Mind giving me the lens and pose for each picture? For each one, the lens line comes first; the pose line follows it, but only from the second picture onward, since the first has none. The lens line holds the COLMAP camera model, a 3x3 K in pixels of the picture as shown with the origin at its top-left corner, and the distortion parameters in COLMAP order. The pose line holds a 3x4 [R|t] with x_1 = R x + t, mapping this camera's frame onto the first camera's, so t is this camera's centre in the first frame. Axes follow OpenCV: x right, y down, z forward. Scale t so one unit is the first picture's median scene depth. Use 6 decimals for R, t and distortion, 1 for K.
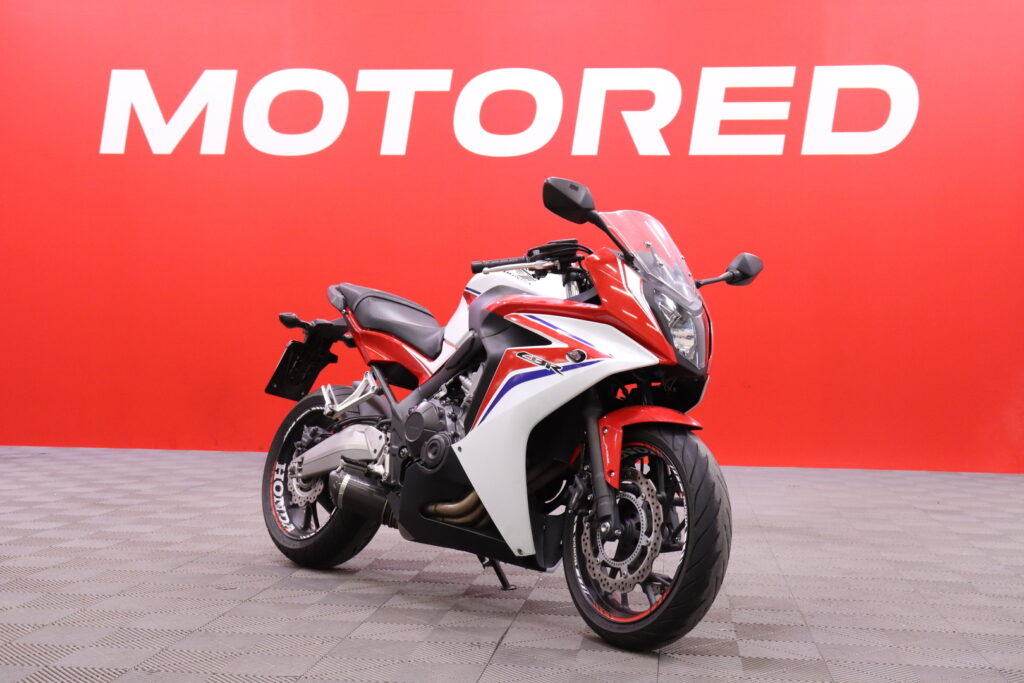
lens RADIAL K [[1311.2, 0, 516.5], [0, 1311.2, 340.0], [0, 0, 1]] dist [-0.065159, 0.000000]
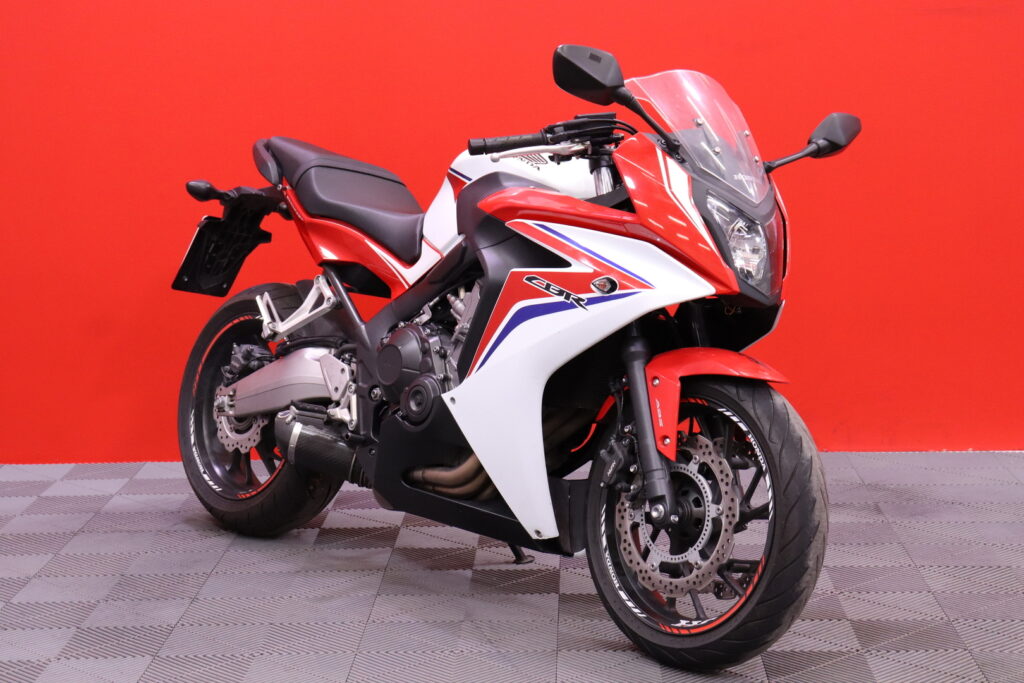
lens RADIAL K [[2030.7, 0, 508.6], [0, 2030.7, 344.9], [0, 0, 1]] dist [0.229447, 0.000000]
pose [[0.999271, -0.037477, -0.007333, -0.001757], [0.038168, 0.986271, 0.160665, -0.131312], [0.001211, -0.160828, 0.986982, -0.138721]]
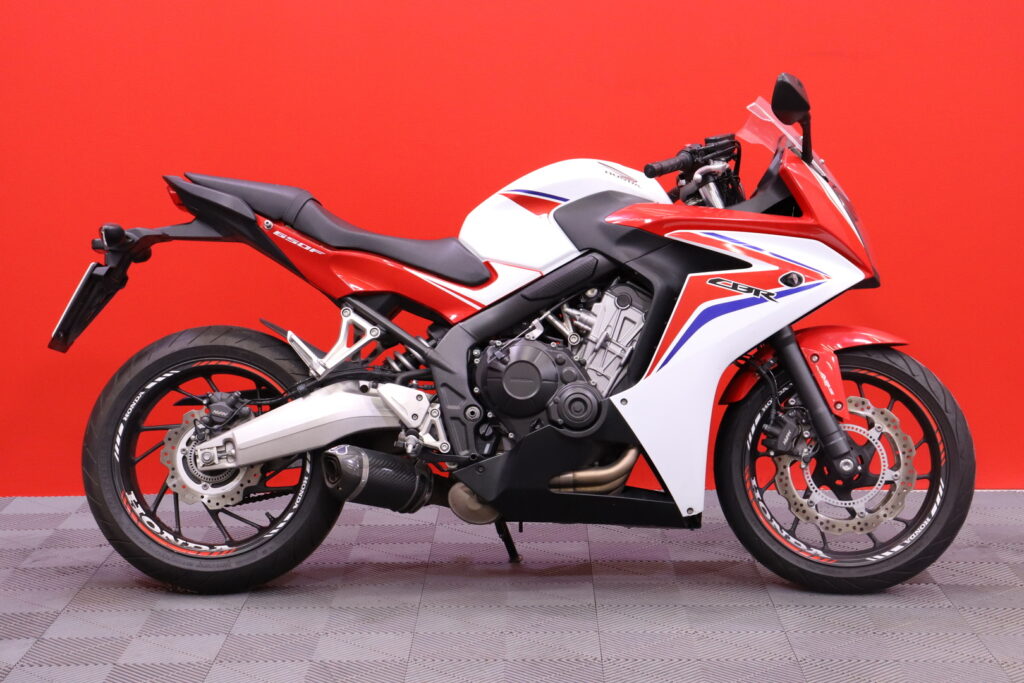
lens RADIAL K [[2030.7, 0, 510.6], [0, 2030.7, 343.0], [0, 0, 1]] dist [0.229447, 0.000000]
pose [[0.675882, -0.129595, 0.725527, -0.984593], [0.015809, 0.986742, 0.161526, -0.154730], [-0.736840, -0.097702, 0.668970, 0.208529]]
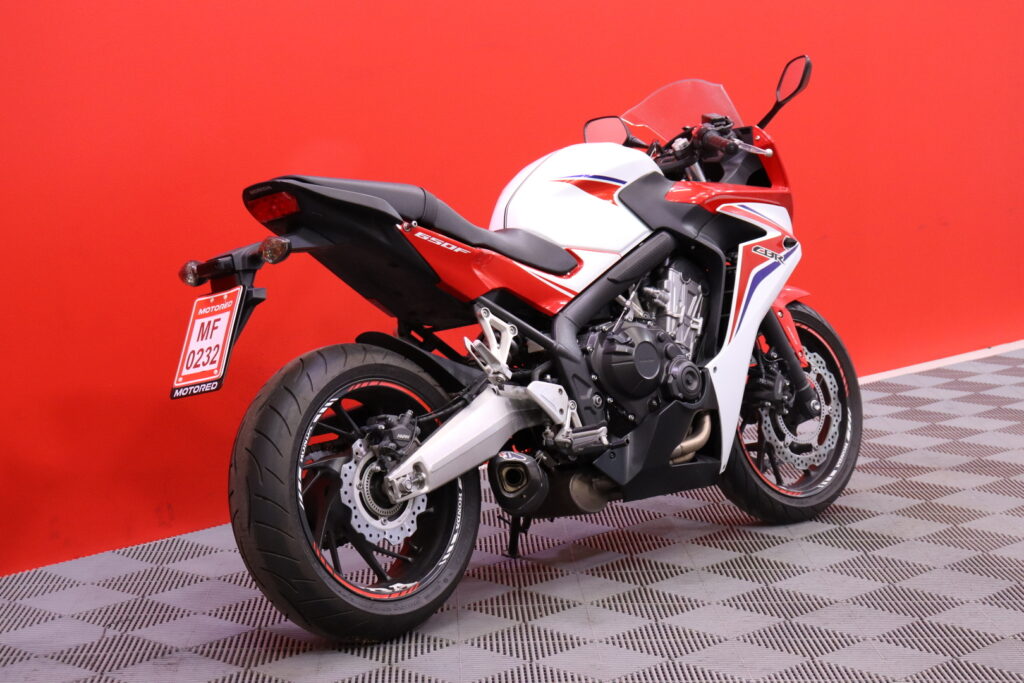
lens RADIAL K [[2036.6, 0, 513.1], [0, 2036.6, 336.3], [0, 0, 1]] dist [0.267142, 0.000000]
pose [[-0.072599, -0.160361, 0.984385, -1.316721], [0.002634, 0.986955, 0.160974, -0.149828], [-0.997358, 0.014279, -0.071230, 1.205199]]
